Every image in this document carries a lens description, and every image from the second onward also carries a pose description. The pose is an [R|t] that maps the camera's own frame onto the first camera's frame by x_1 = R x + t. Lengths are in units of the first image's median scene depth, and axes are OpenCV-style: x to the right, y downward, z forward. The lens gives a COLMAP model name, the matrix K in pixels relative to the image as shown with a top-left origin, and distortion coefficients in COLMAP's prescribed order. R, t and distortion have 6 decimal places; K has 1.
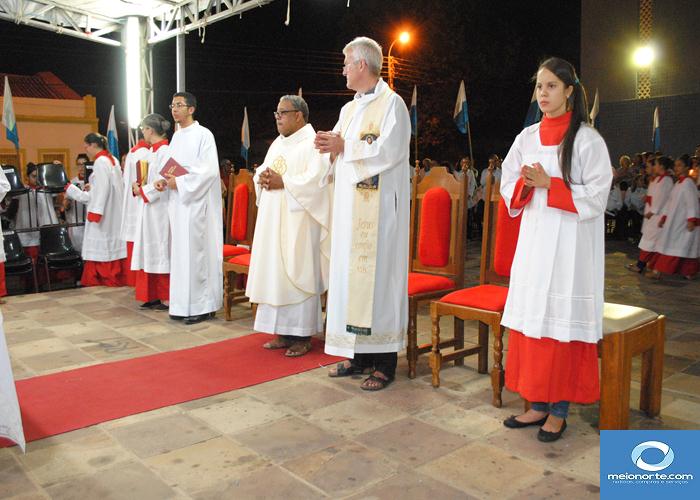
lens RADIAL K [[734.8, 0, 350.0], [0, 734.8, 250.0], [0, 0, 1]] dist [-0.048710, -0.002580]
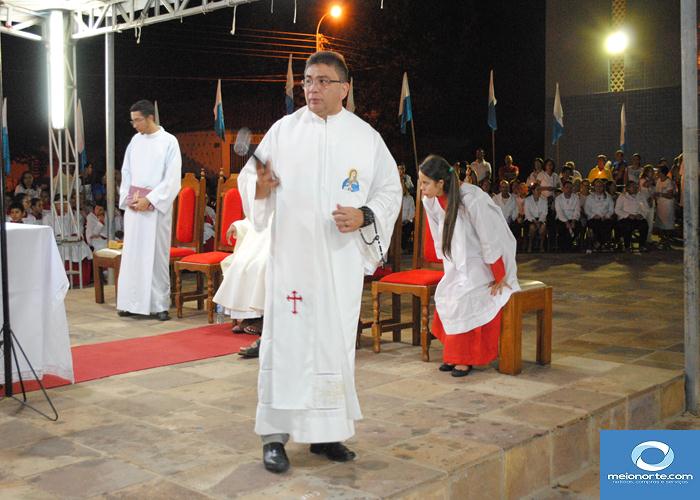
lens RADIAL K [[1012.0, 0, 350.6], [0, 1012.0, 271.6], [0, 0, 1]] dist [0.043260, 0.078746]
pose [[0.995821, -0.005288, 0.091175, -0.043127], [0.006548, 0.999887, -0.013526, 0.040512], [-0.091093, 0.014066, 0.995743, -0.364652]]
